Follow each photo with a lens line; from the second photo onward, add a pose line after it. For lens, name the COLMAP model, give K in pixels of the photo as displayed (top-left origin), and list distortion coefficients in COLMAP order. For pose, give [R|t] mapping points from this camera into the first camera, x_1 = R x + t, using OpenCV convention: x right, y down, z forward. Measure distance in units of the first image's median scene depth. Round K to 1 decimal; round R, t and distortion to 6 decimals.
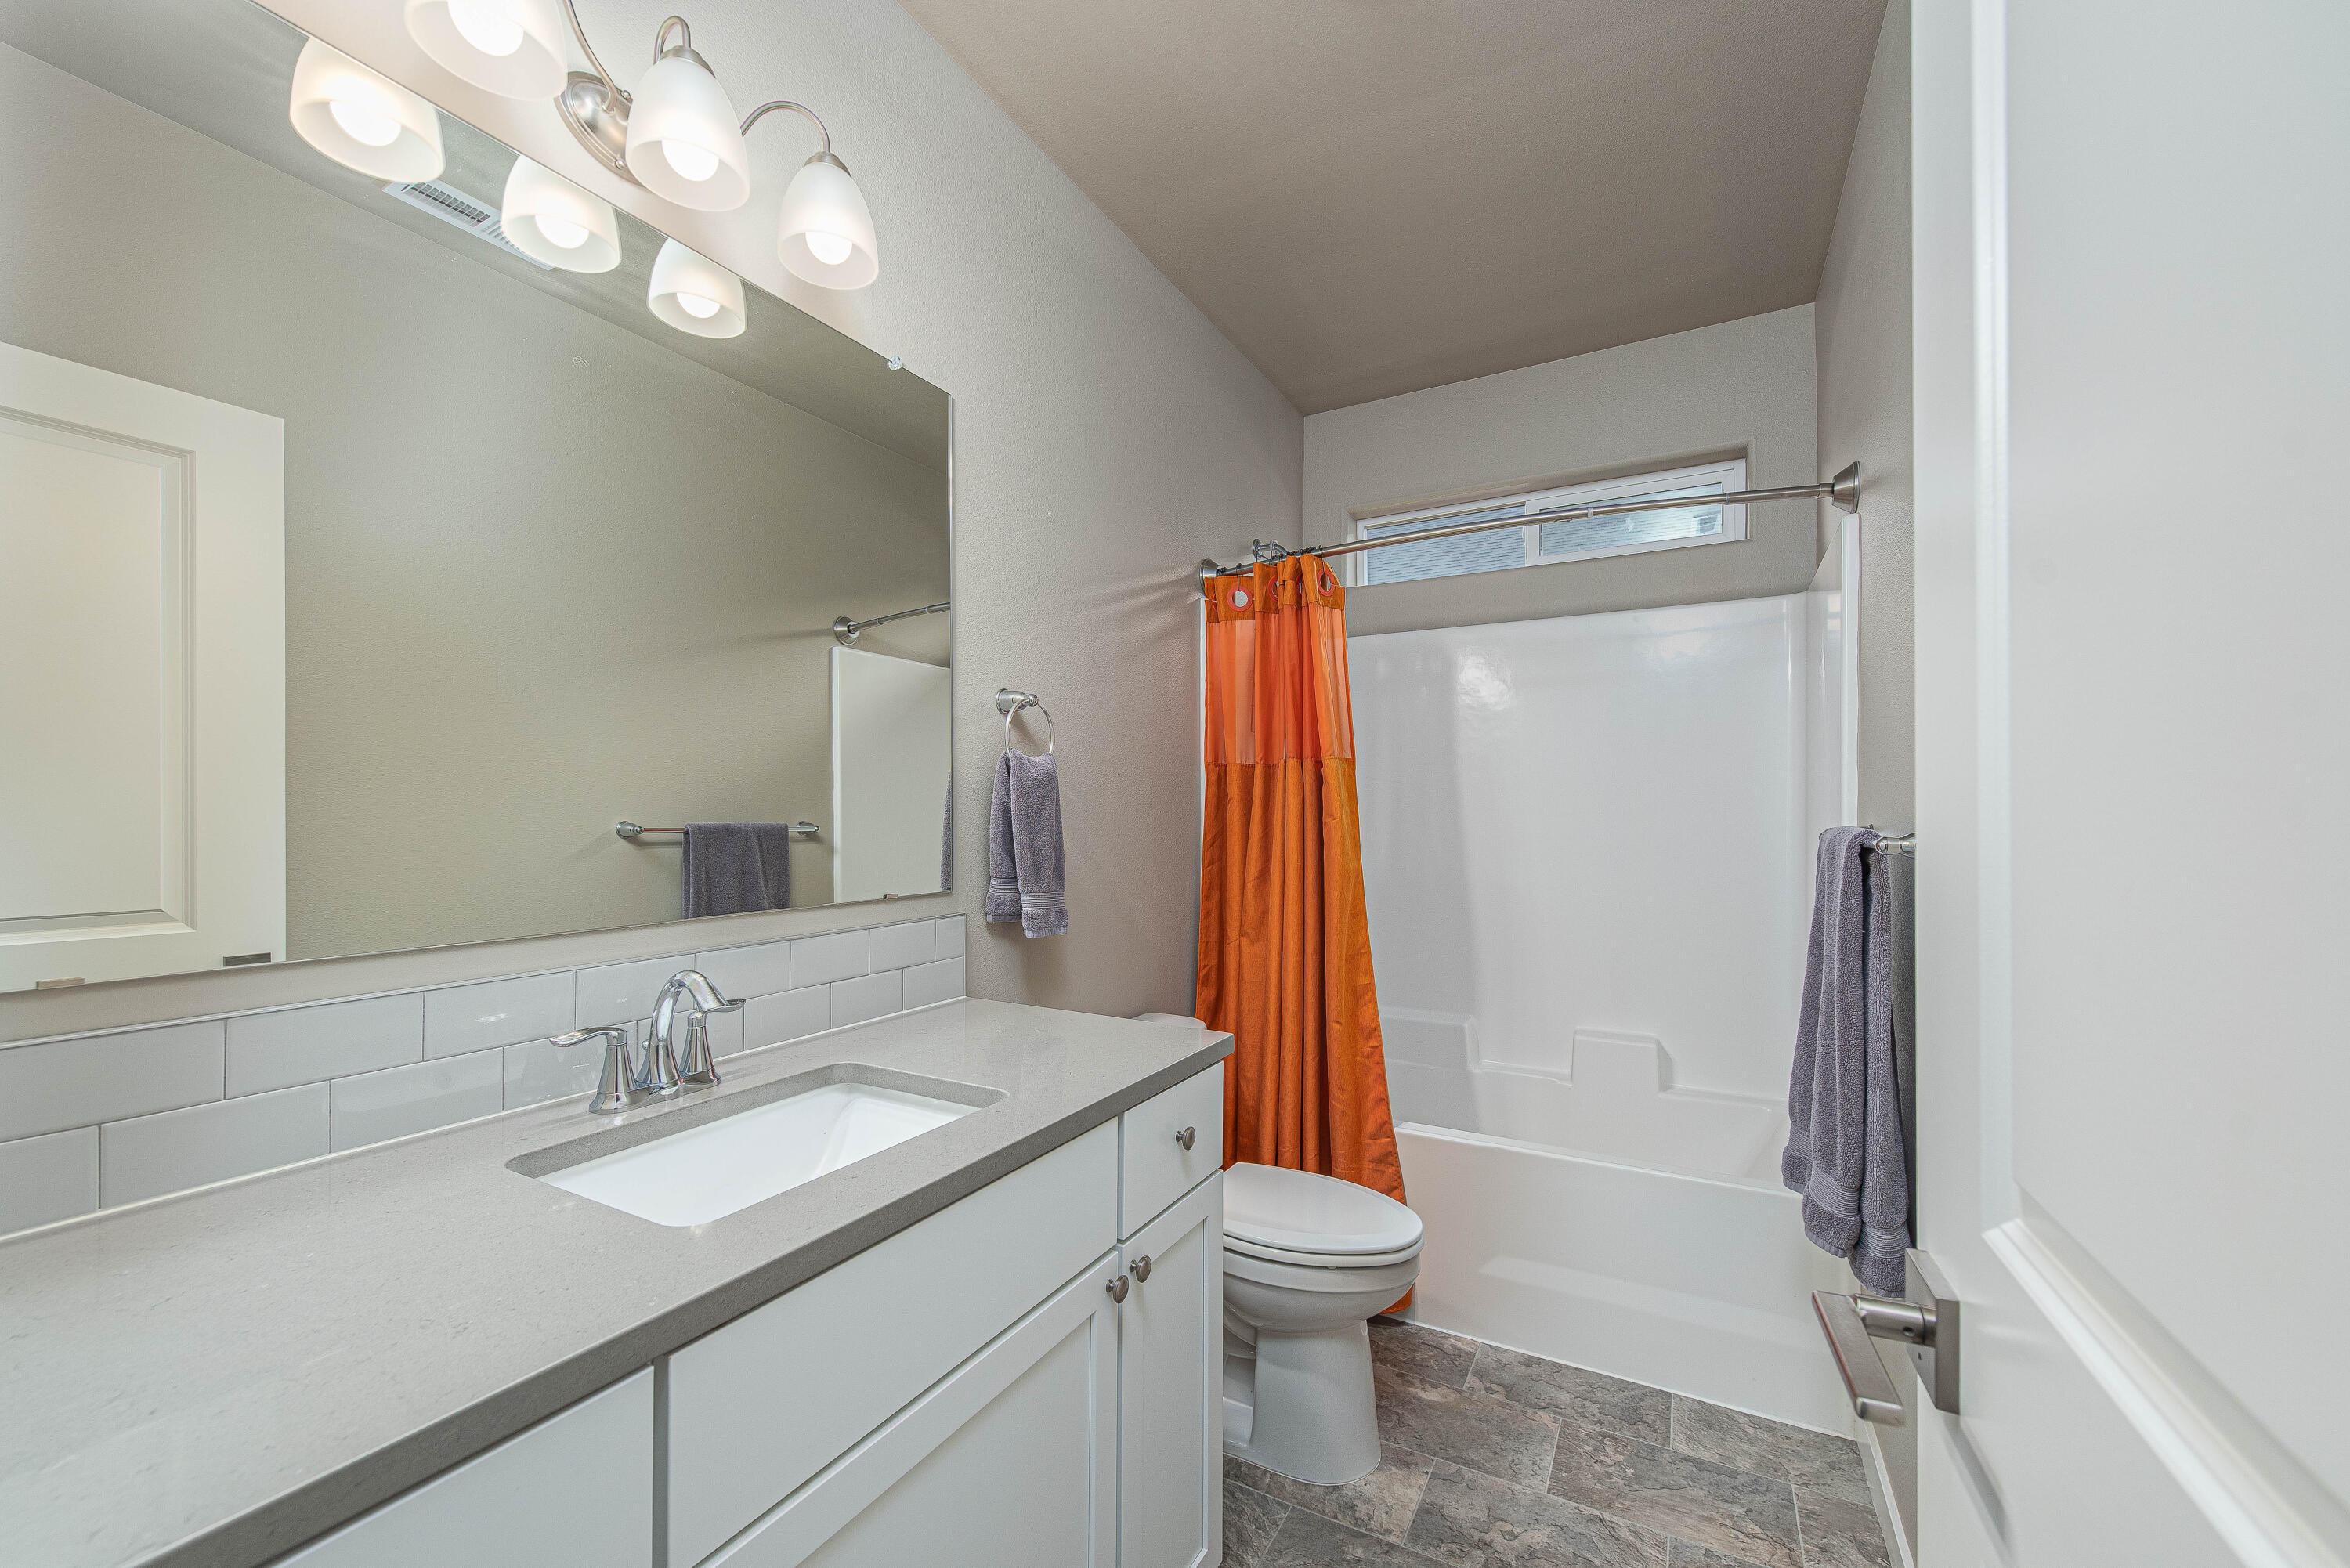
lens RADIAL K [[929.8, 0, 1174.3], [0, 929.8, 798.5], [0, 0, 1]] dist [0.009584, -0.000164]
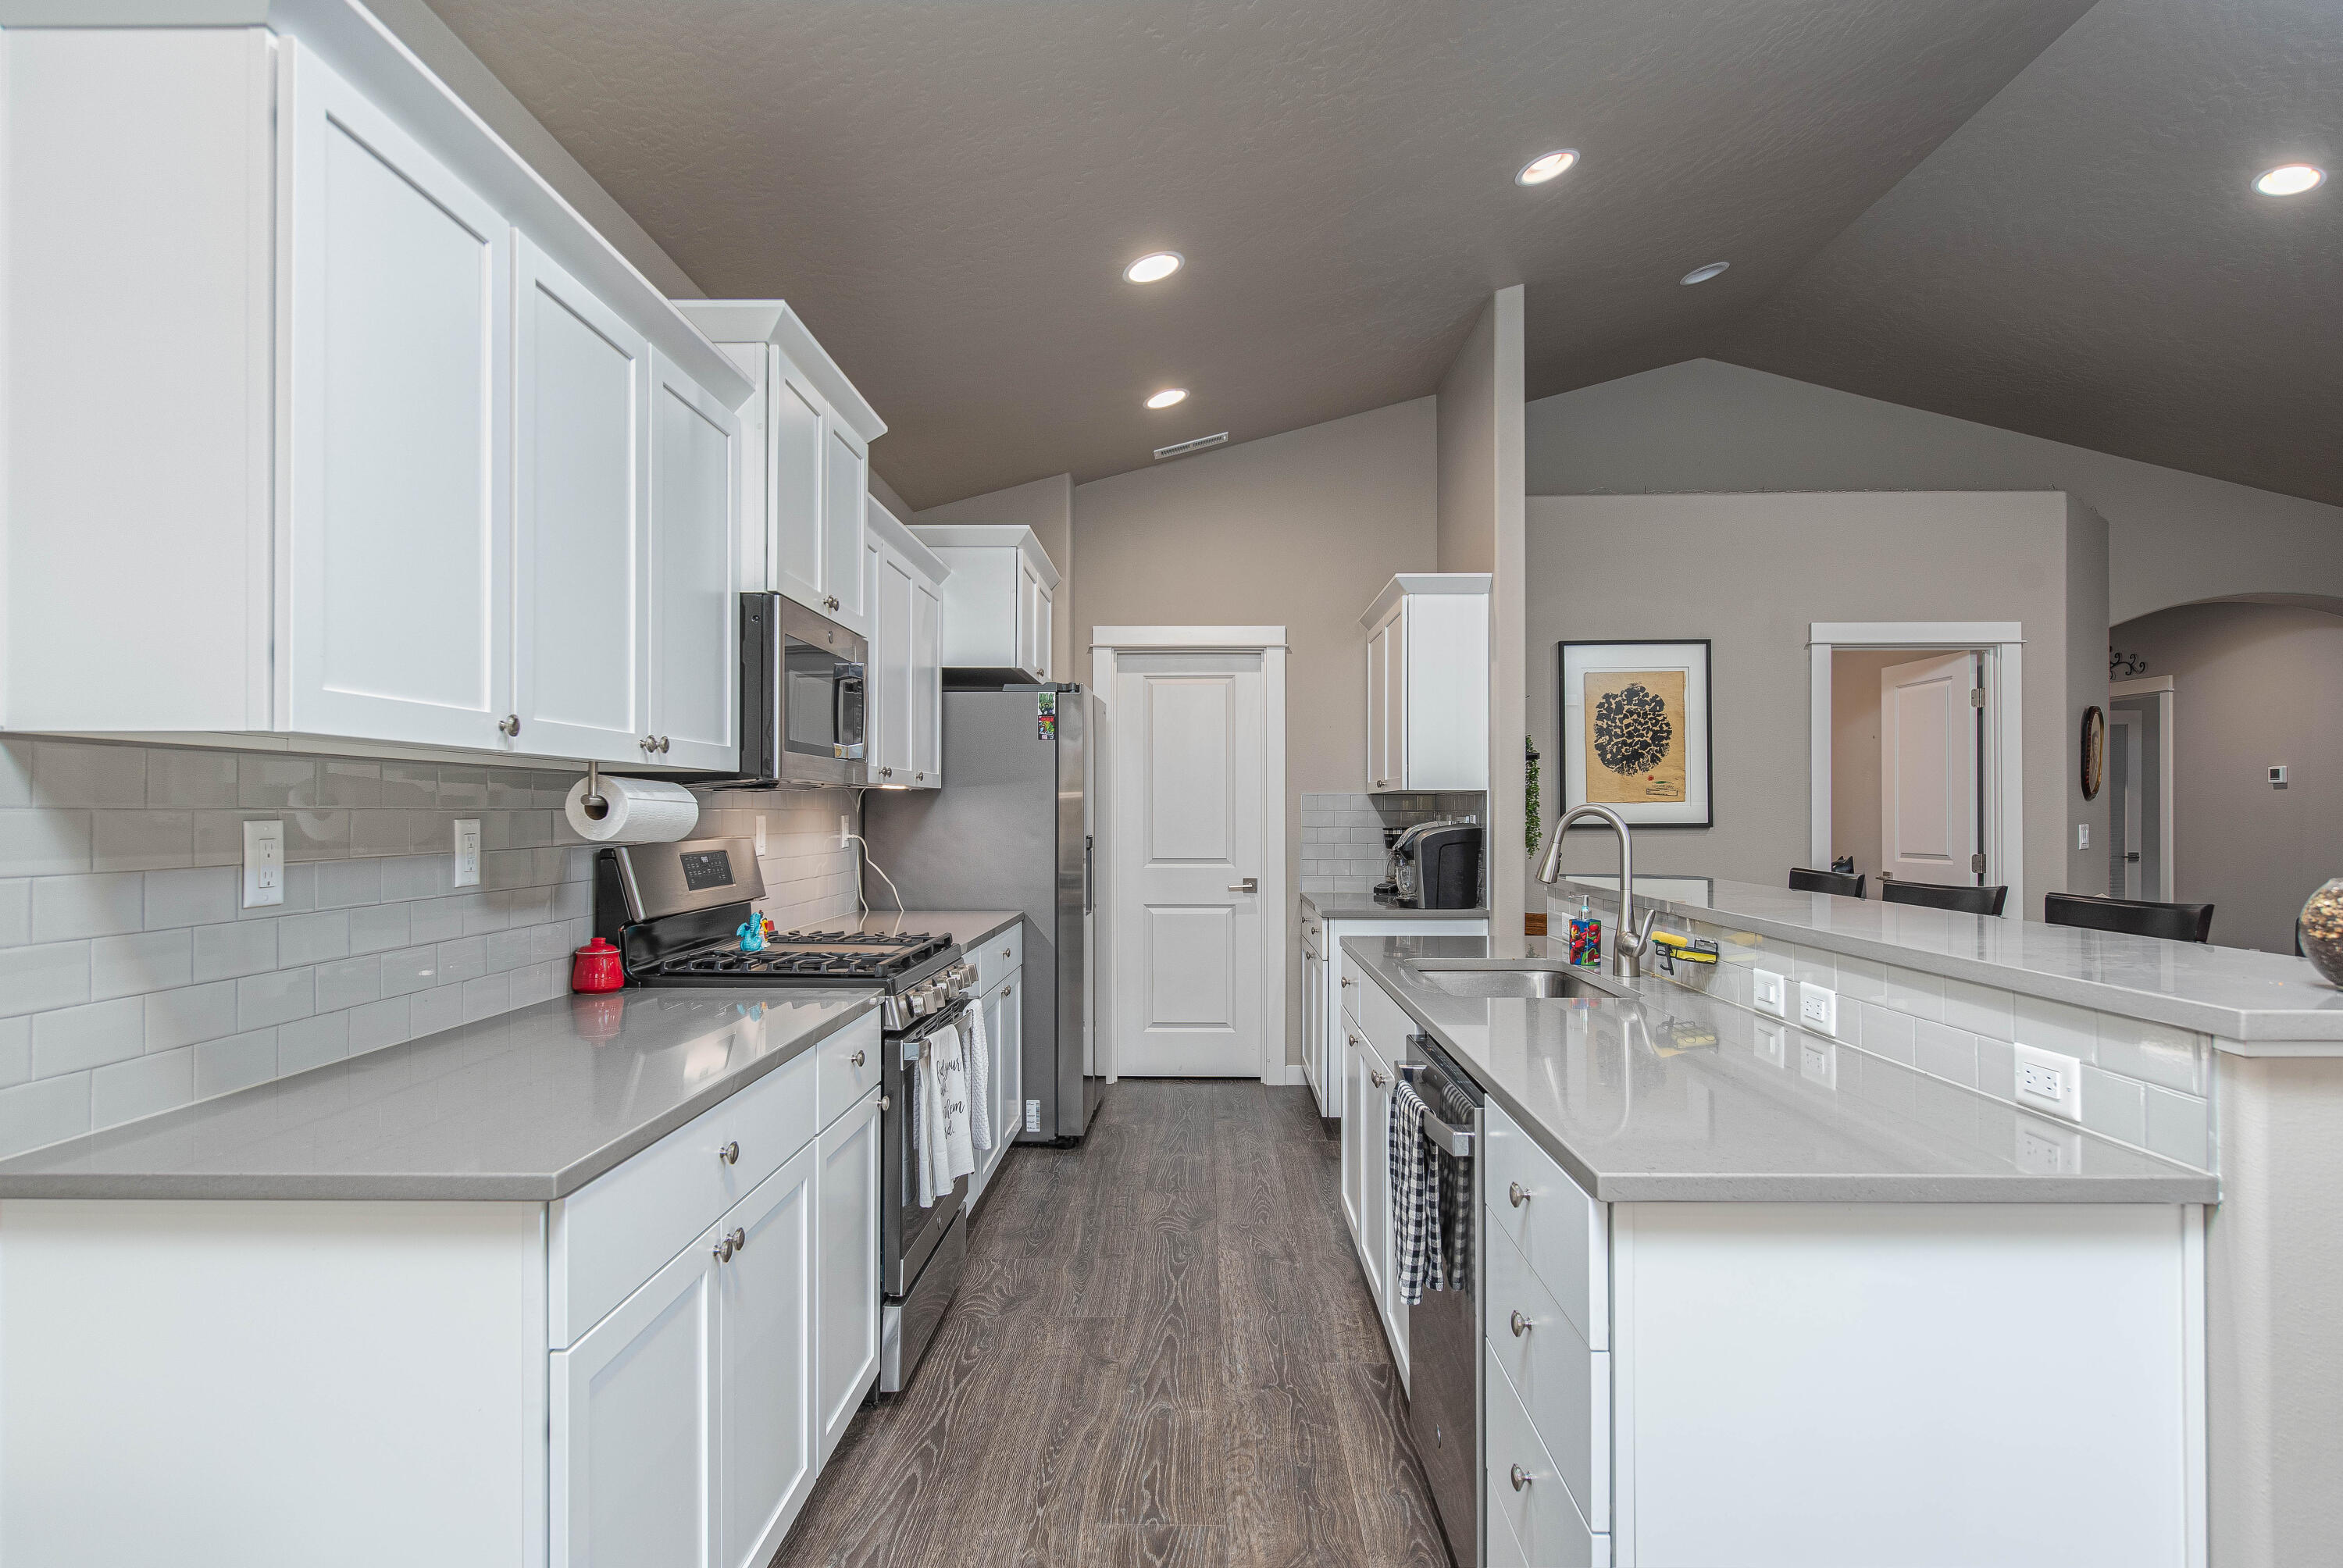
lens RADIAL K [[1276.5, 0, 1165.1], [0, 1276.5, 796.9], [0, 0, 1]] dist [0.002732, -0.001321]
pose [[0.886046, 0.005473, 0.463565, -0.290102], [-0.006317, 0.999980, 0.000268, -0.024229], [-0.463554, -0.003166, 0.886063, -0.572662]]
